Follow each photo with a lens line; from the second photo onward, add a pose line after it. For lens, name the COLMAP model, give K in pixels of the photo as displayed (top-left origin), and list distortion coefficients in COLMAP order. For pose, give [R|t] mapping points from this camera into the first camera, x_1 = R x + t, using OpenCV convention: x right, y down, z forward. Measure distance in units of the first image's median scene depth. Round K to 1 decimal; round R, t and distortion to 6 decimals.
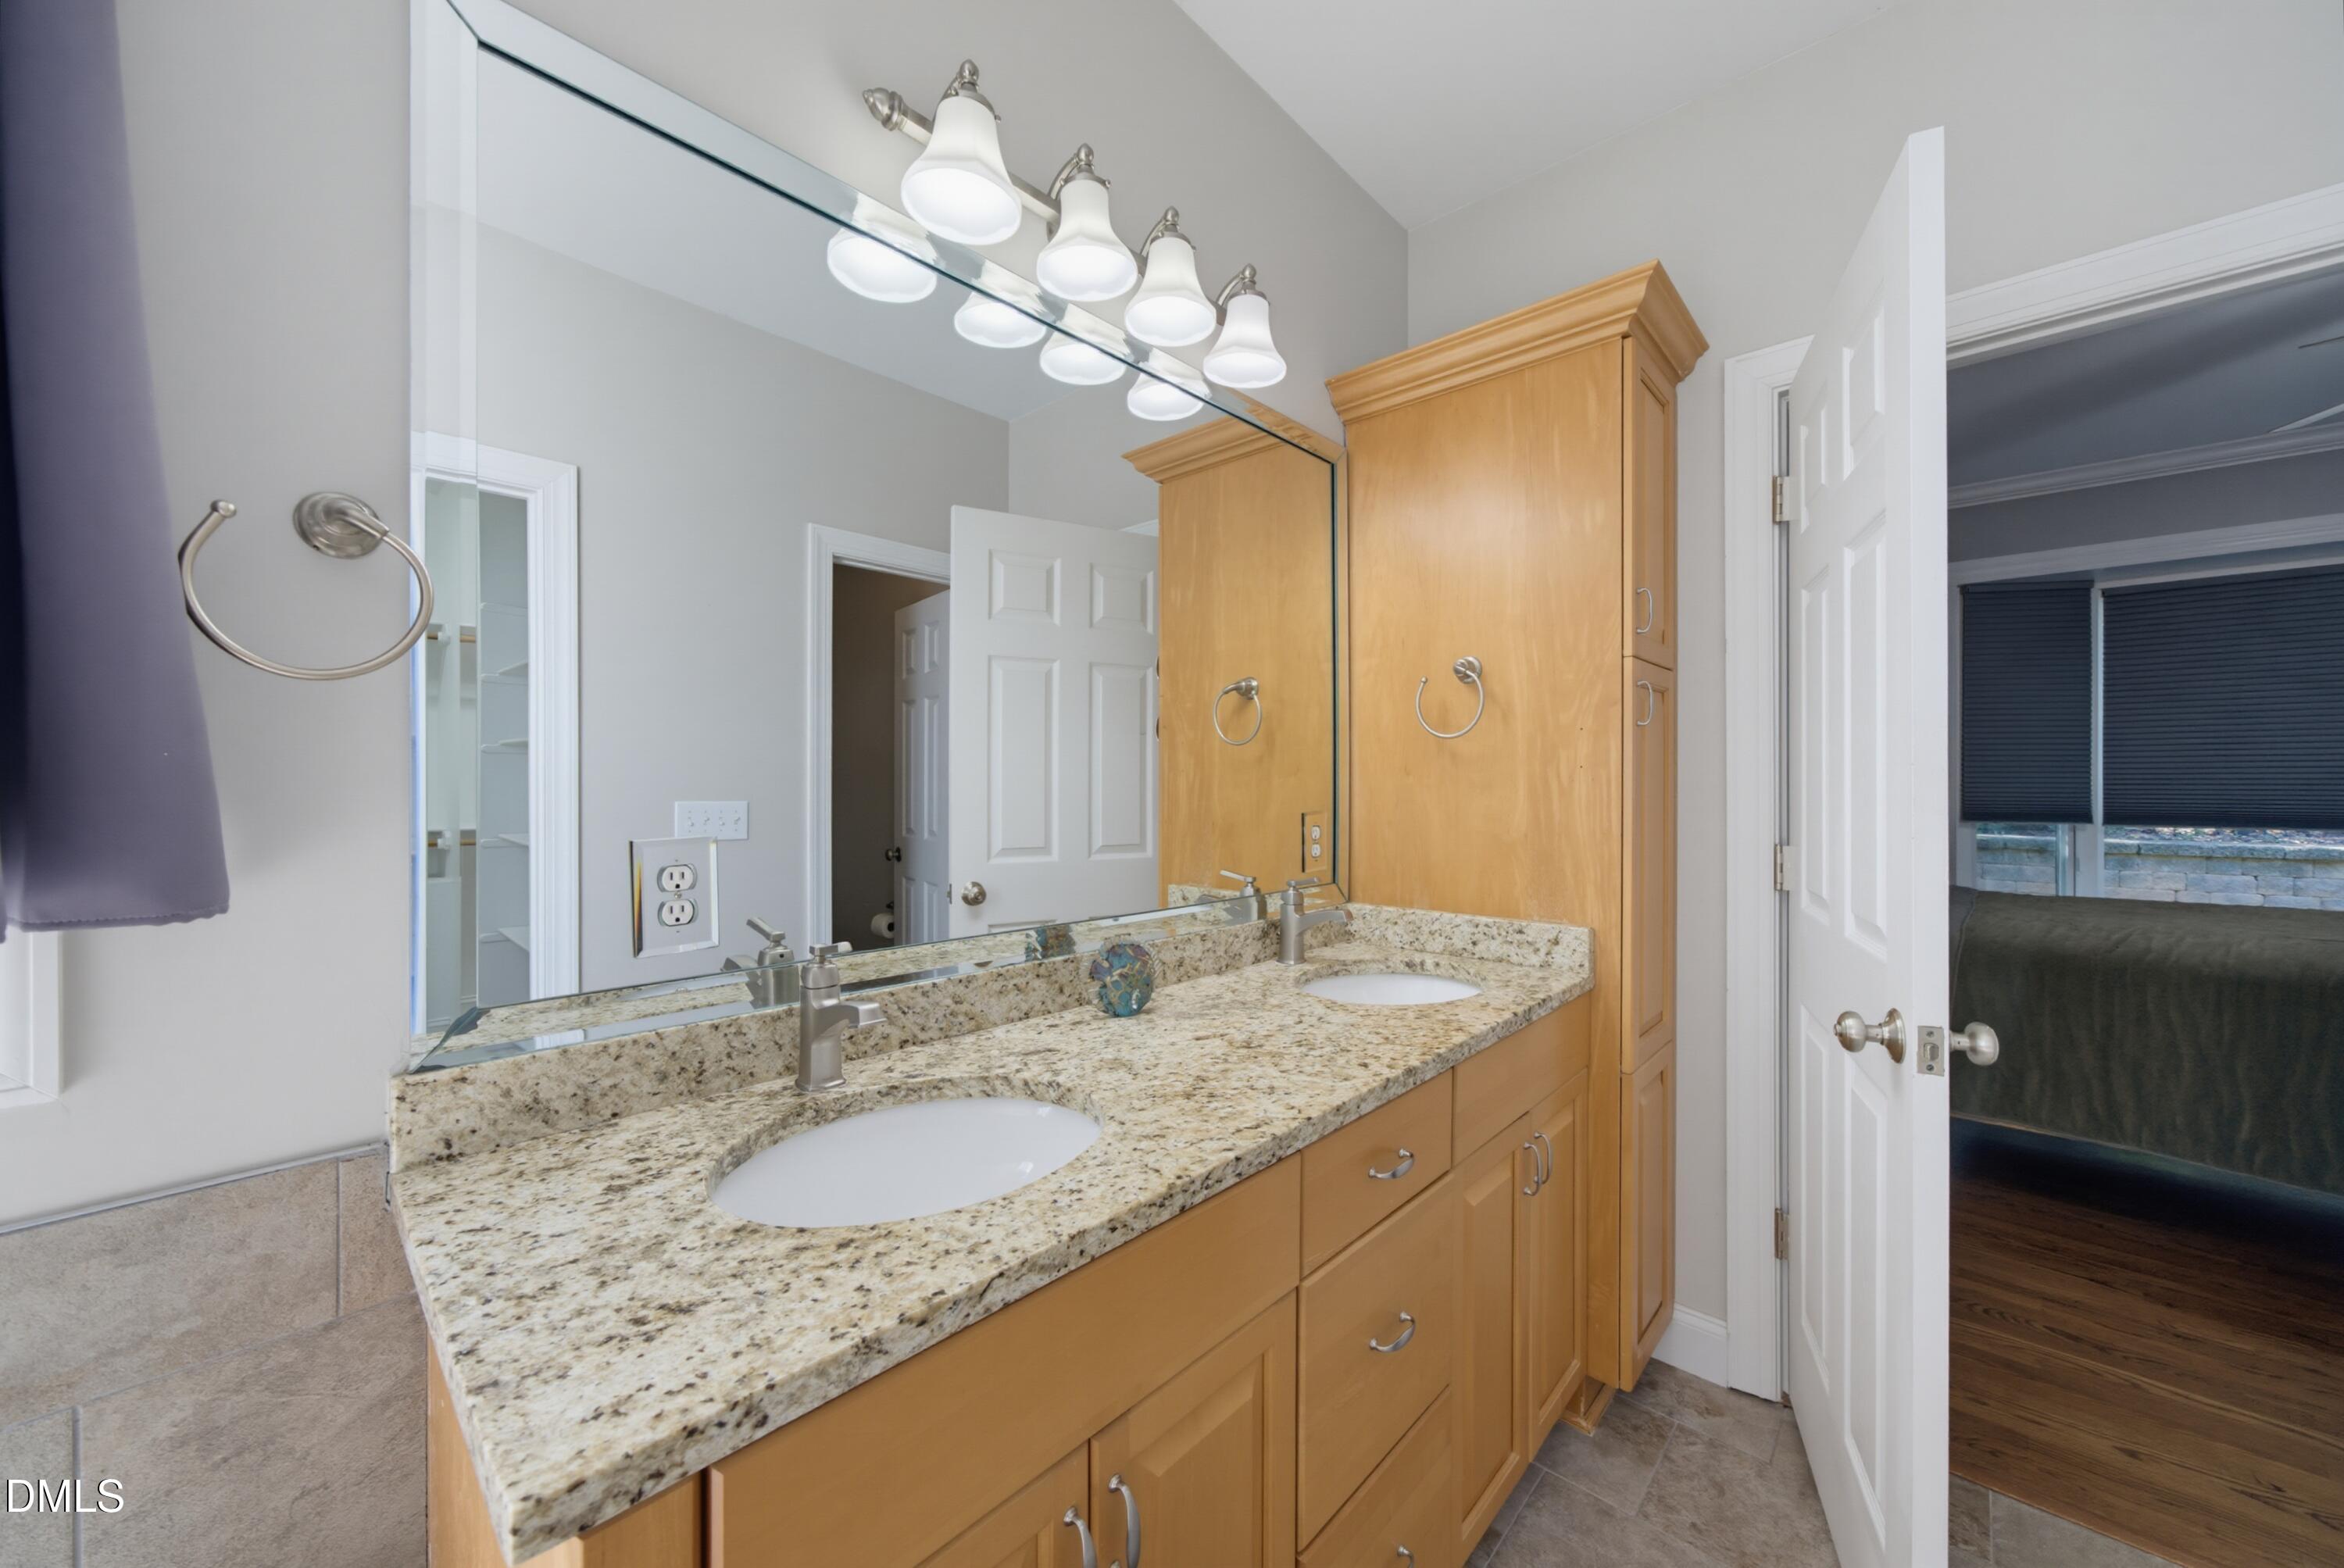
lens RADIAL K [[855.7, 0, 1172.0], [0, 855.7, 784.0], [0, 0, 1]] dist [-0.001283, -0.000044]
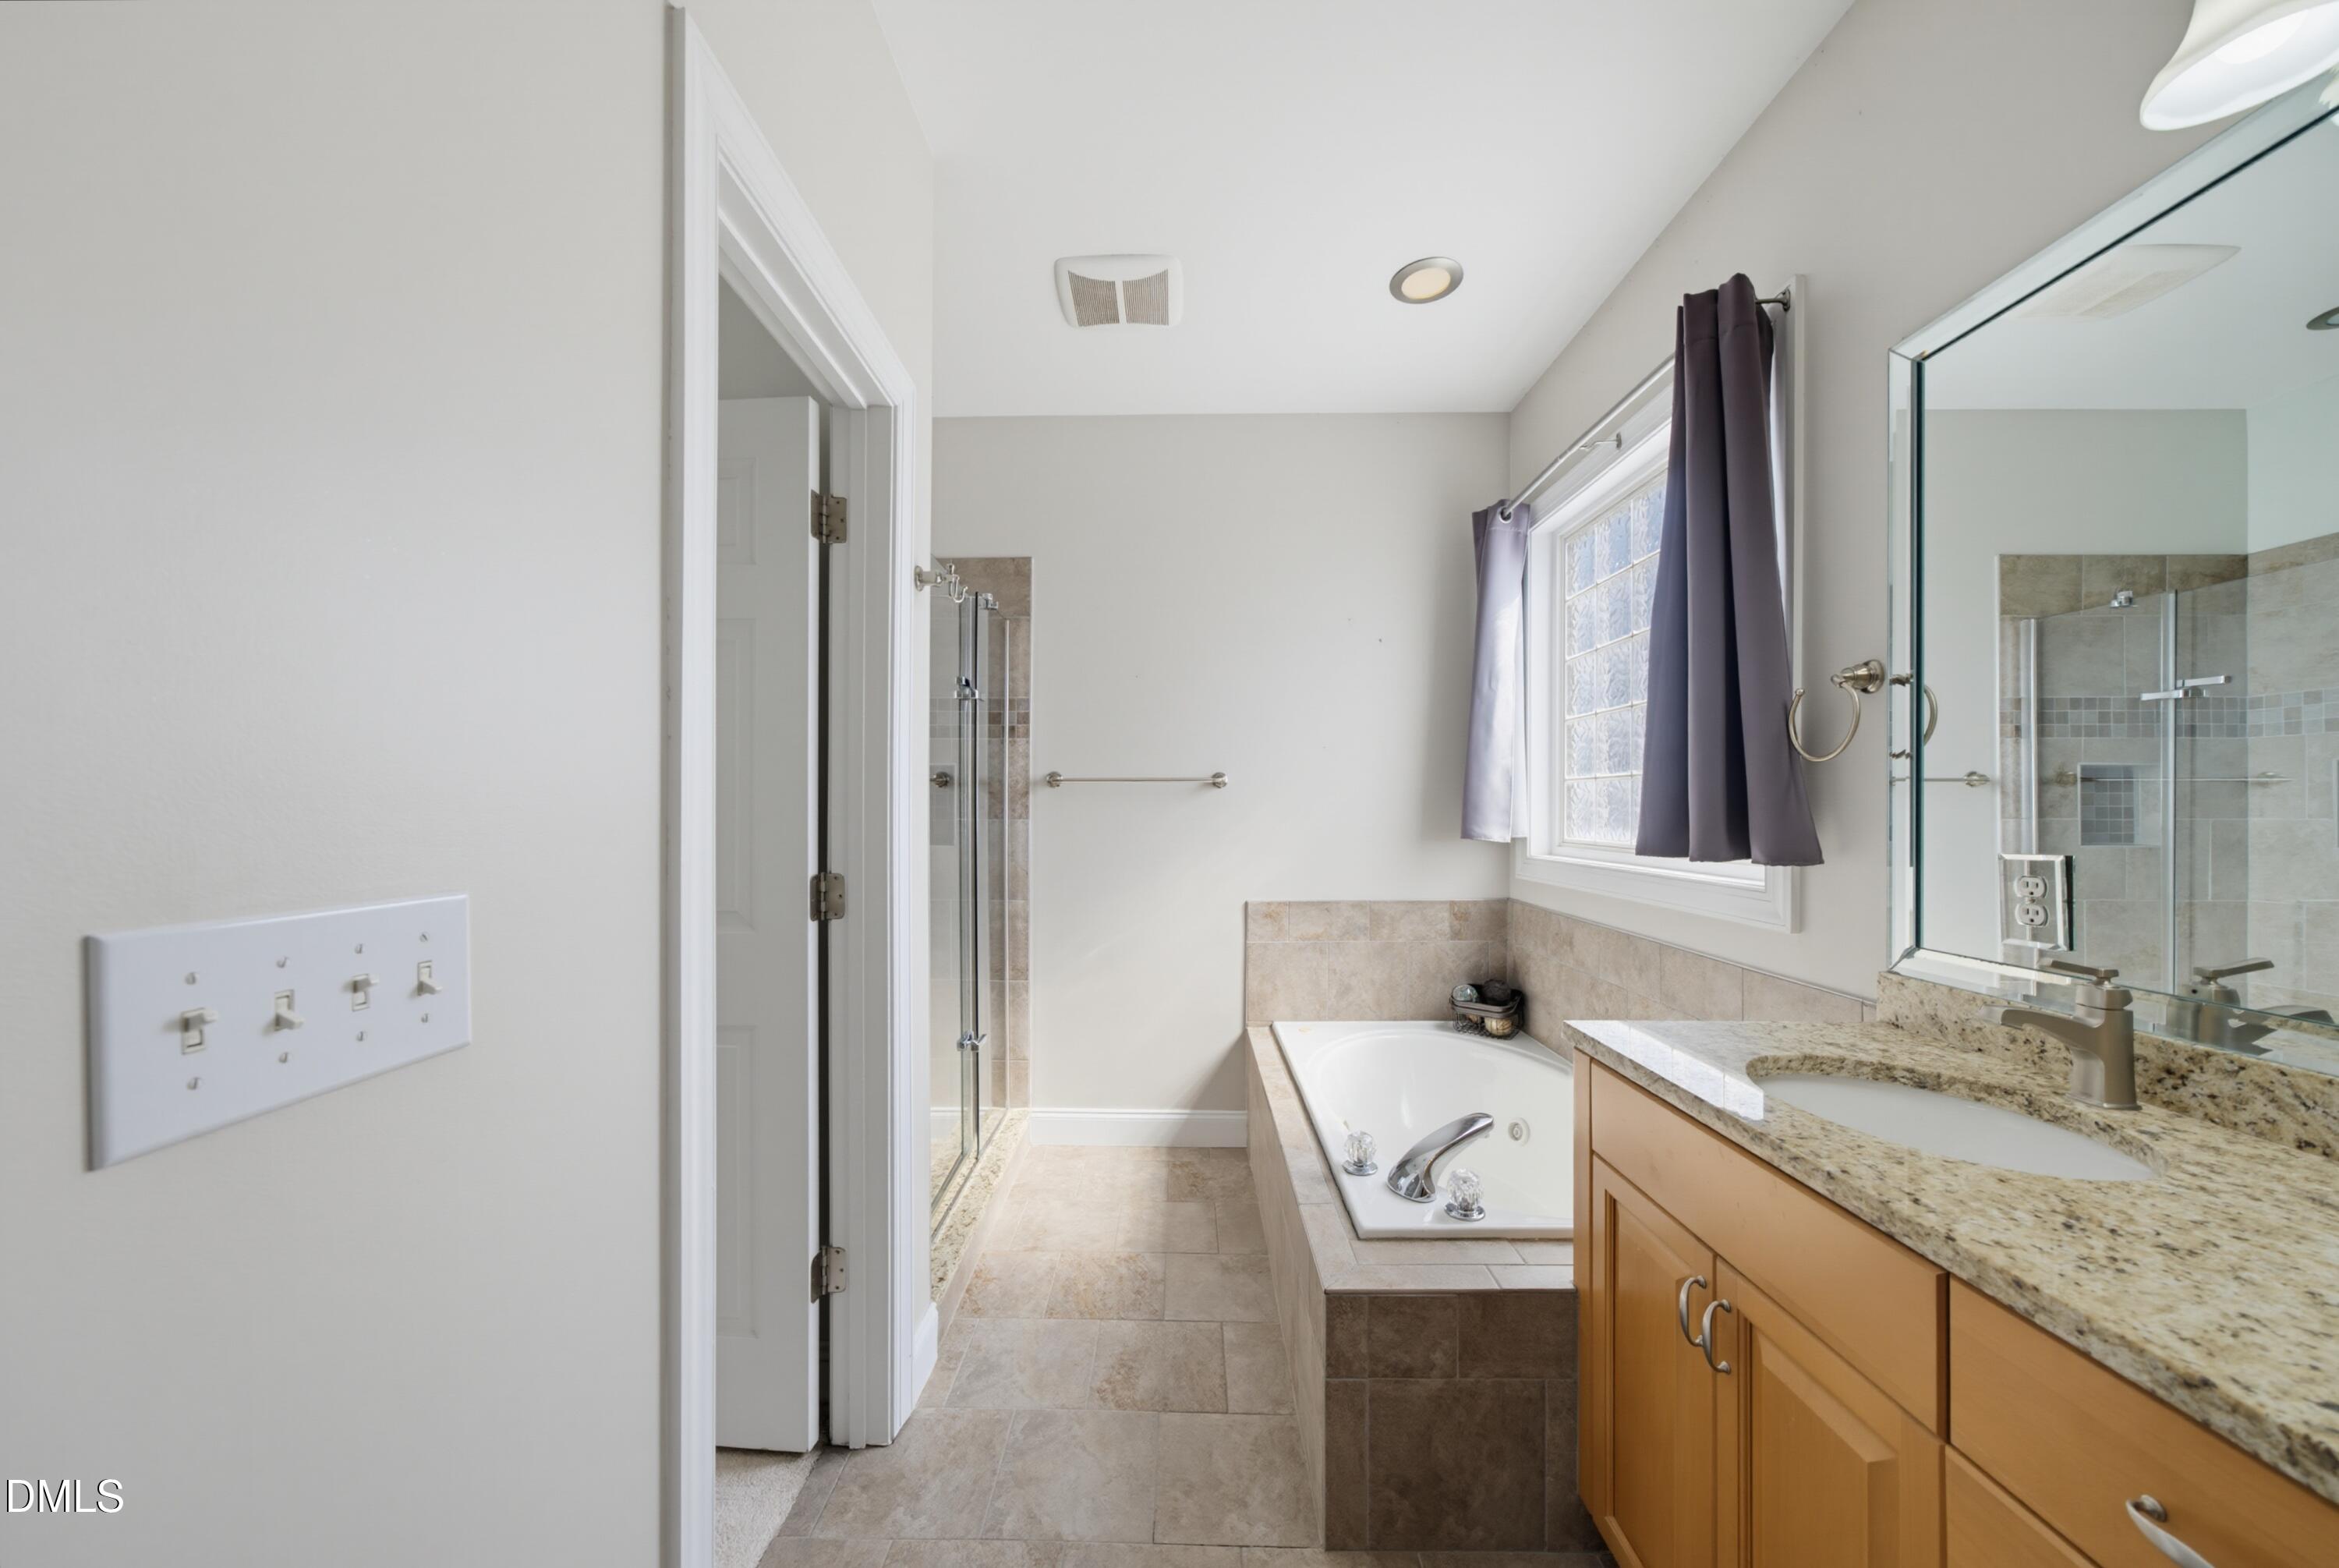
lens RADIAL K [[807.5, 0, 1172.6], [0, 807.5, 801.2], [0, 0, 1]] dist [-0.000528, -0.000095]
pose [[-0.736477, -0.016415, -0.676263, 1.118171], [-0.008786, 0.999853, -0.014701, 0.017014], [0.676405, -0.004886, -0.736514, 1.019024]]
